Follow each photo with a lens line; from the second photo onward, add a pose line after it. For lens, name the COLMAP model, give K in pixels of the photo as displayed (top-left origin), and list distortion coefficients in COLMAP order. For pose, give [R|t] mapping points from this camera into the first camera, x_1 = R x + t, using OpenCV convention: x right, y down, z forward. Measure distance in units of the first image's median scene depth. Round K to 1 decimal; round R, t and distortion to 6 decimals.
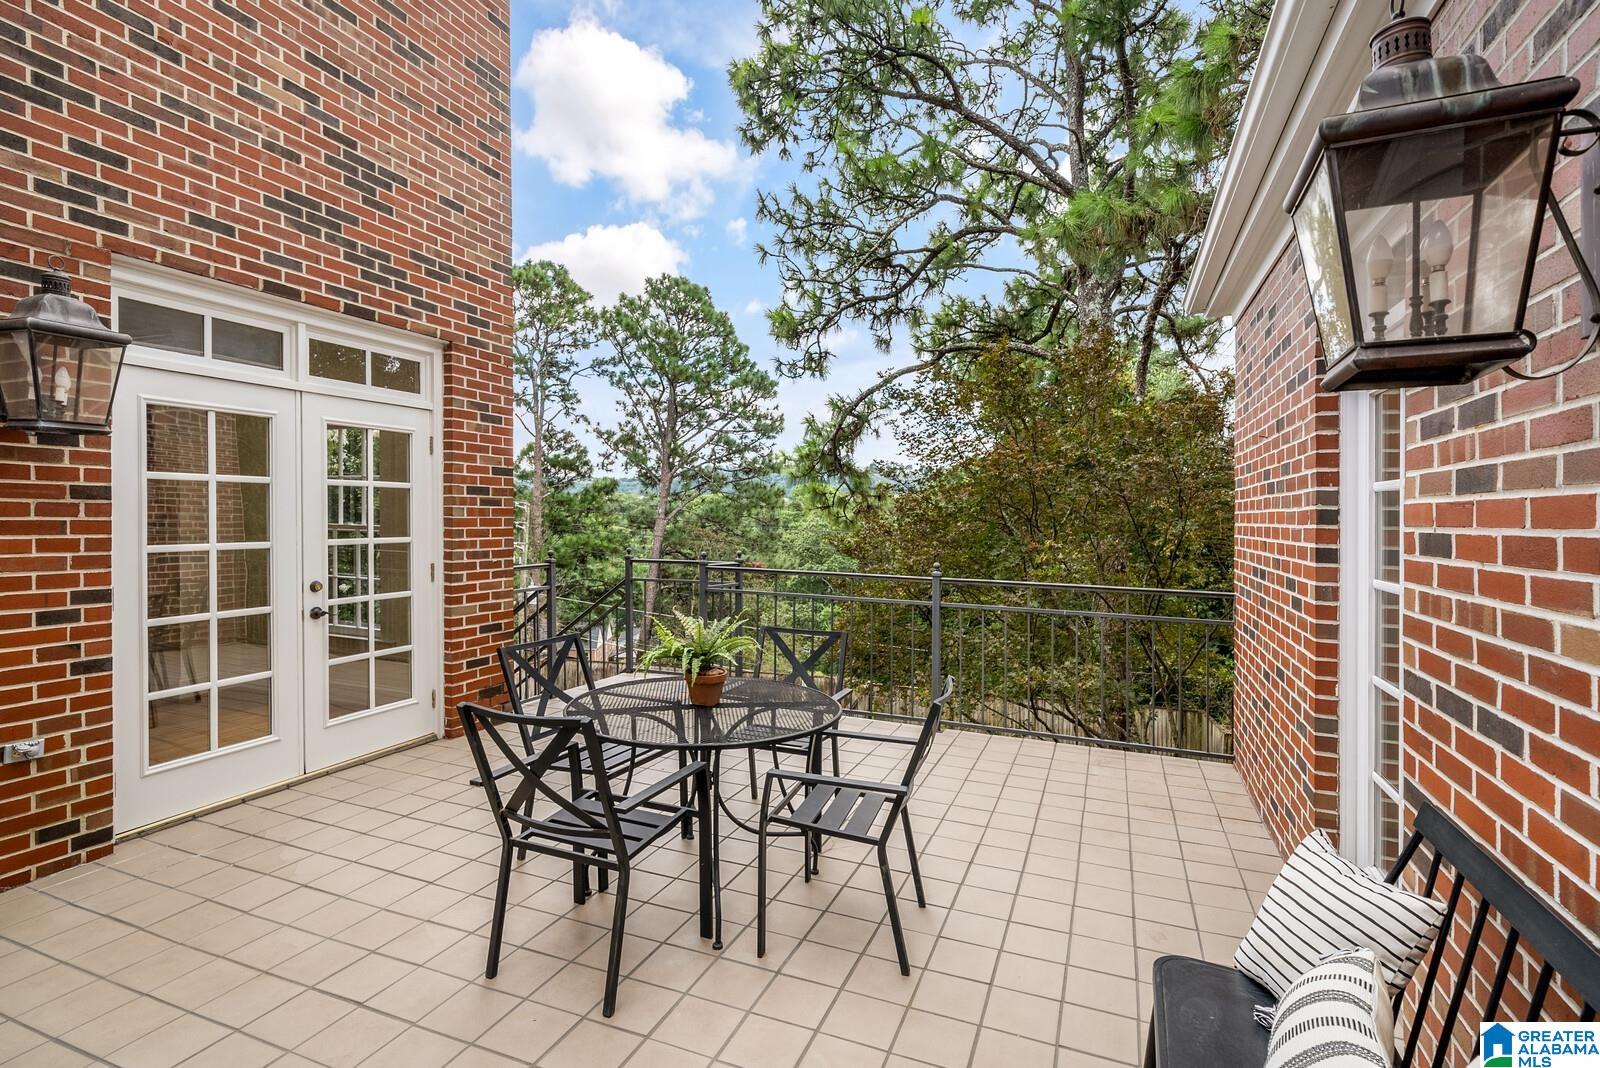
lens RADIAL K [[773.5, 0, 800.0], [0, 773.5, 534.0], [0, 0, 1]] dist [0.037634, -0.000015]
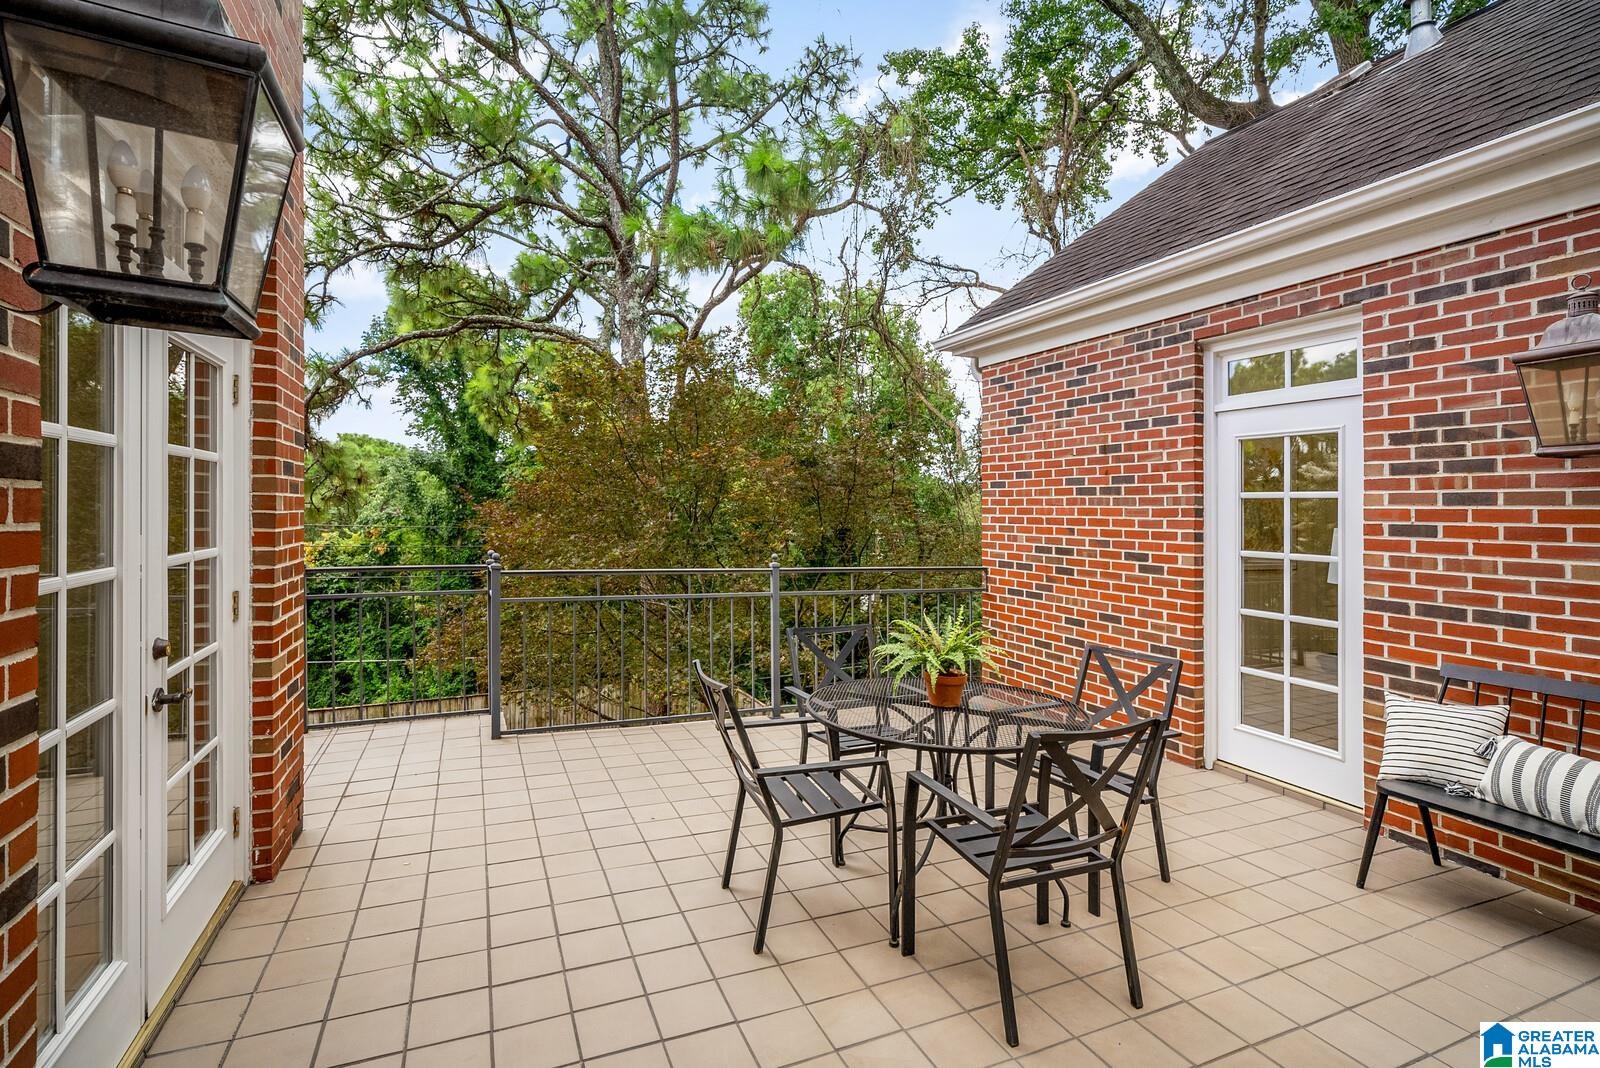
lens RADIAL K [[784.1, 0, 800.0], [0, 784.1, 534.0], [0, 0, 1]] dist [-0.002444, -0.000192]
pose [[0.708354, -0.021697, 0.705523, -0.208643], [0.008785, 0.999721, 0.021925, -0.005533], [-0.705802, -0.009333, 0.708347, 0.095280]]
